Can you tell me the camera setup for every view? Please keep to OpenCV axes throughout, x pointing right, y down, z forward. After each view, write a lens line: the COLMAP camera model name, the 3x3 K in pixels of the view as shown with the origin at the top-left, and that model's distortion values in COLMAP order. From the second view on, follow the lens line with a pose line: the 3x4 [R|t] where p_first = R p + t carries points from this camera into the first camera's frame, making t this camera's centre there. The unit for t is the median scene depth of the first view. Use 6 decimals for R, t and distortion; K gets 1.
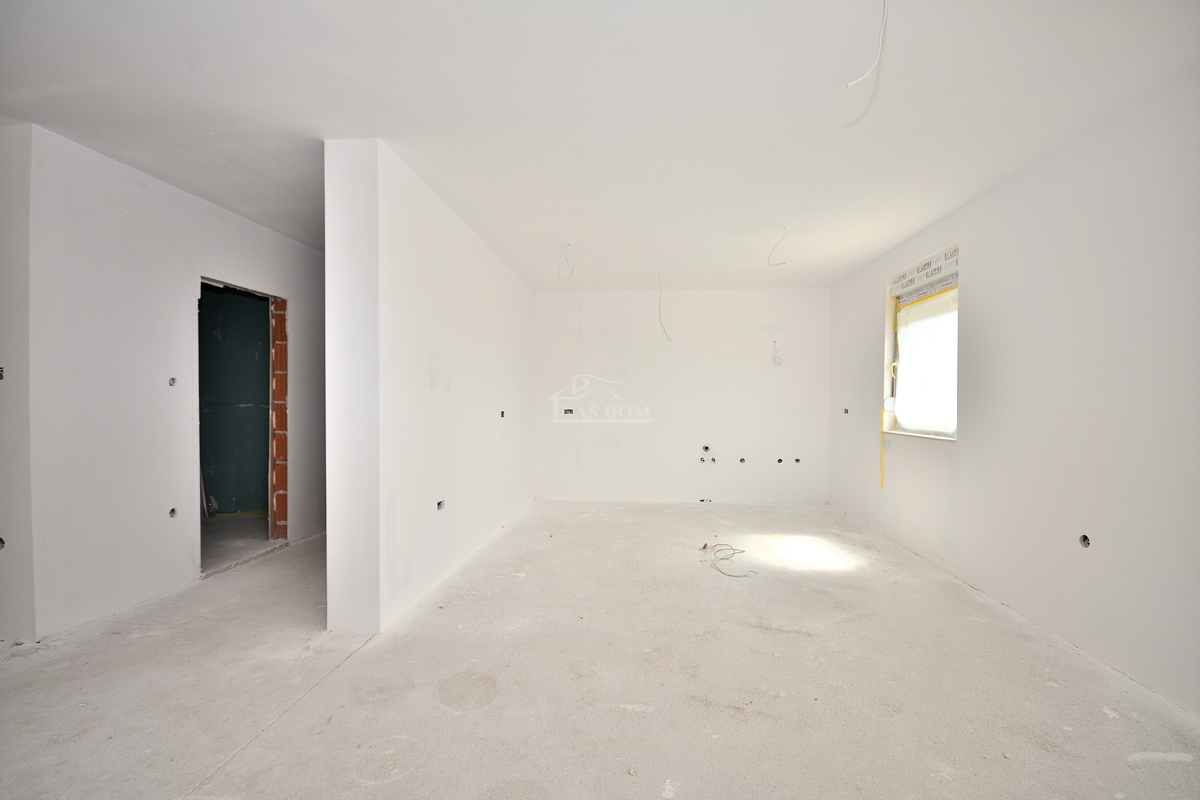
lens RADIAL K [[524.0, 0, 603.9], [0, 524.0, 404.6], [0, 0, 1]] dist [0.001855, -0.010724]
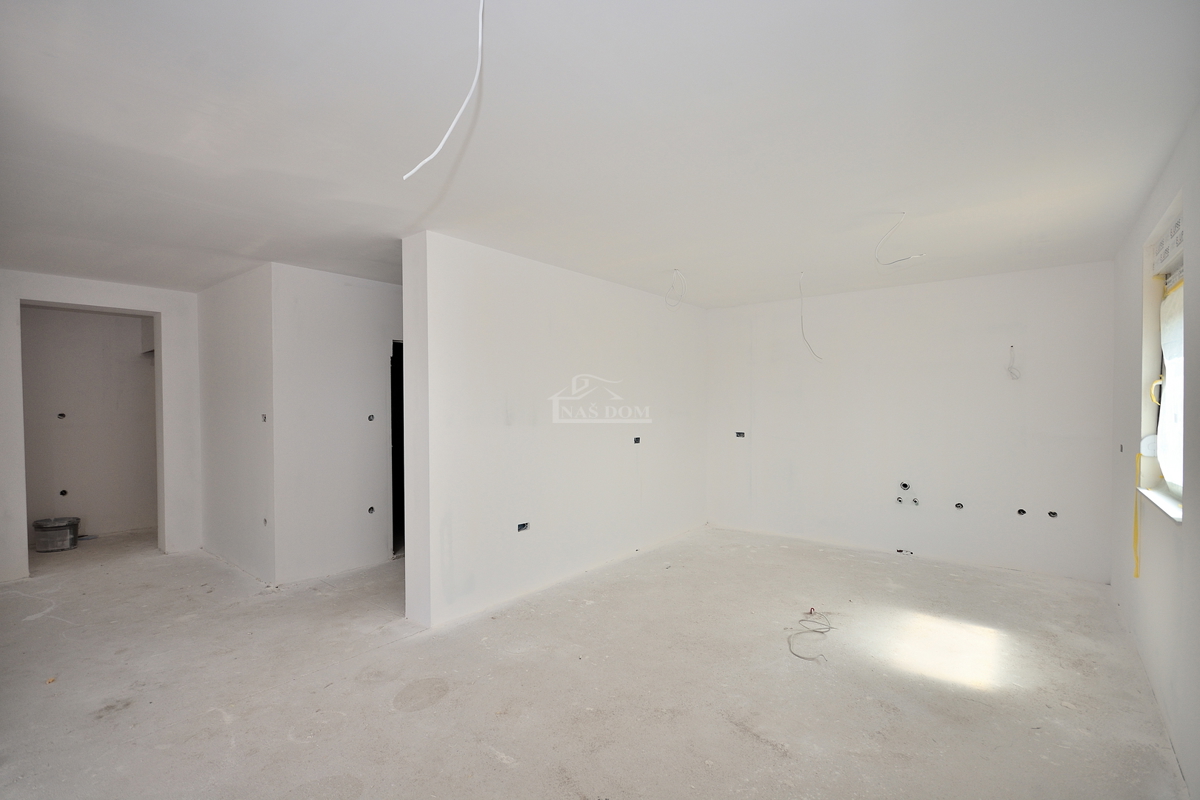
lens RADIAL K [[531.0, 0, 605.0], [0, 531.0, 406.4], [0, 0, 1]] dist [-0.000660, -0.001142]
pose [[0.832476, -0.003476, -0.554050, 0.474024], [0.002345, 0.999993, -0.002751, -0.064818], [0.554056, 0.000990, 0.832479, 0.142284]]
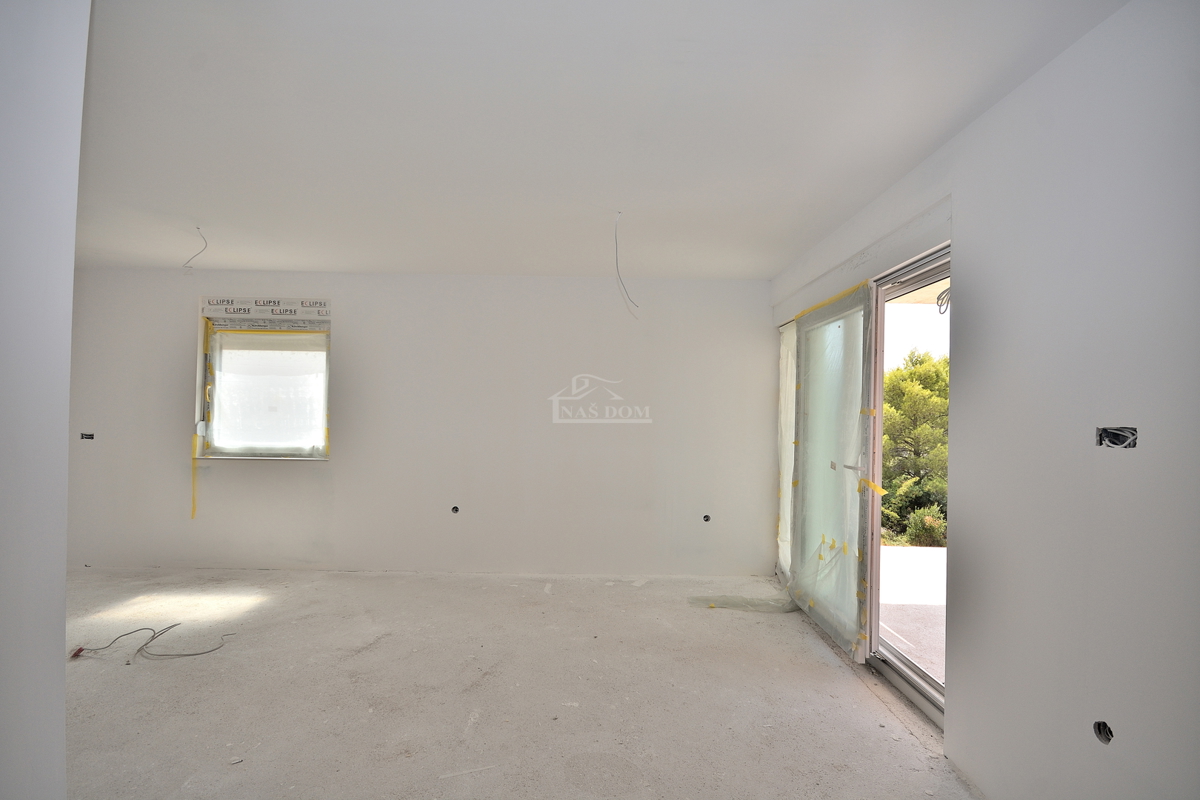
lens RADIAL K [[531.0, 0, 605.0], [0, 531.0, 406.4], [0, 0, 1]] dist [-0.000660, -0.001142]
pose [[-0.103473, 0.010833, 0.994573, -0.664835], [-0.012531, 0.999847, -0.012194, -0.052287], [-0.994553, -0.013724, -0.103321, 0.498598]]
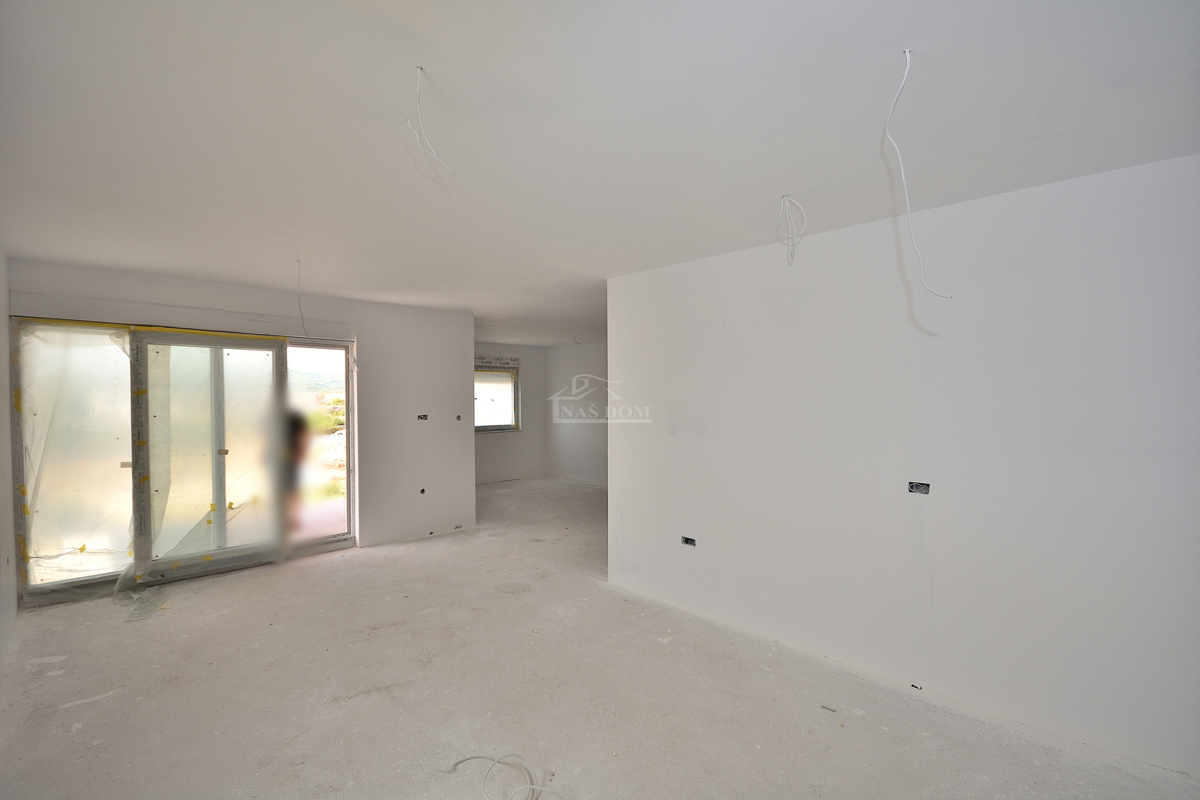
lens RADIAL K [[524.0, 0, 603.9], [0, 524.0, 404.6], [0, 0, 1]] dist [0.001855, -0.010724]
pose [[-0.636495, 0.008367, -0.771236, 0.643262], [-0.006428, 0.999849, 0.016152, -0.108355], [0.771254, 0.015238, -0.636345, 1.562292]]
